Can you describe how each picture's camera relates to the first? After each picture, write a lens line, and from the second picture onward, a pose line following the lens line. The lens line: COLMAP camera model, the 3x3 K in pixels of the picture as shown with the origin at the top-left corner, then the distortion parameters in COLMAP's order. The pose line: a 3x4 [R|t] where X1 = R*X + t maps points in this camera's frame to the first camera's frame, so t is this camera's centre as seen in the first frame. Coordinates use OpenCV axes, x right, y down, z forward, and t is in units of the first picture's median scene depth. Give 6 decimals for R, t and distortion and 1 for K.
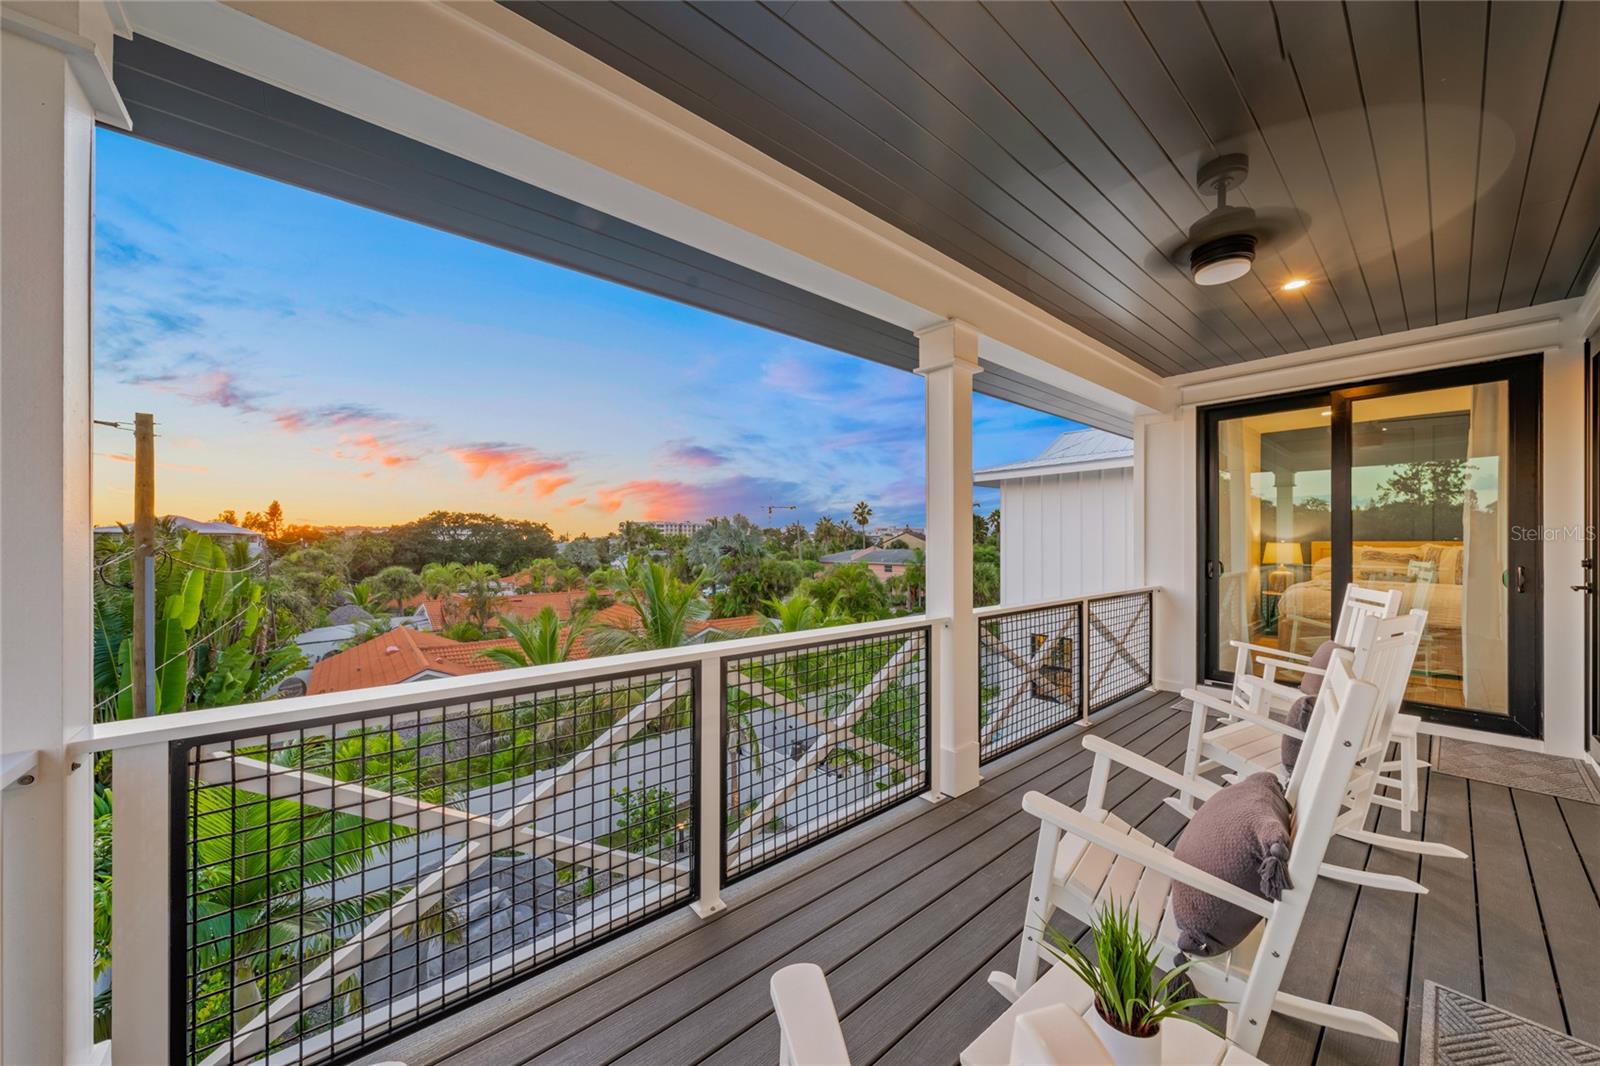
lens RADIAL K [[570.3, 0, 795.3], [0, 570.3, 541.9], [0, 0, 1]] dist [0.000198, -0.000005]
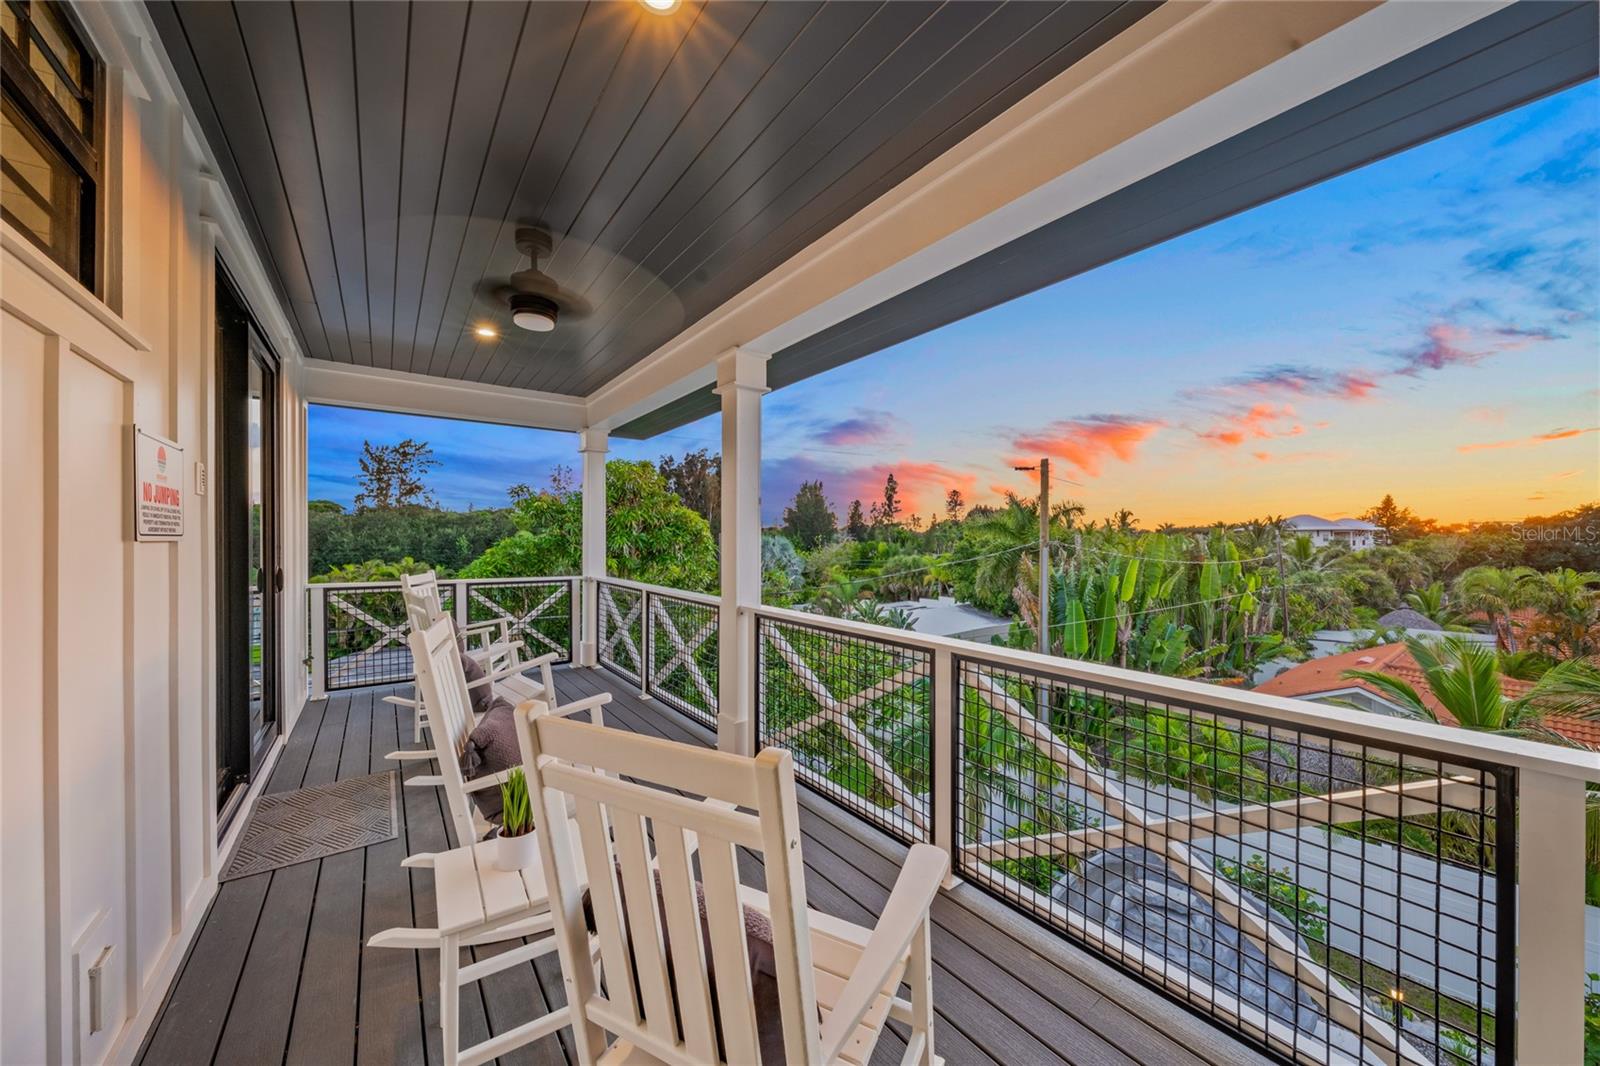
lens RADIAL K [[570.3, 0, 795.3], [0, 570.3, 541.9], [0, 0, 1]] dist [0.000198, -0.000005]
pose [[-0.104978, 0.012485, -0.994396, 0.463737], [-0.001891, 0.999917, 0.012754, -0.006660], [0.994473, 0.003220, -0.104946, 0.410172]]
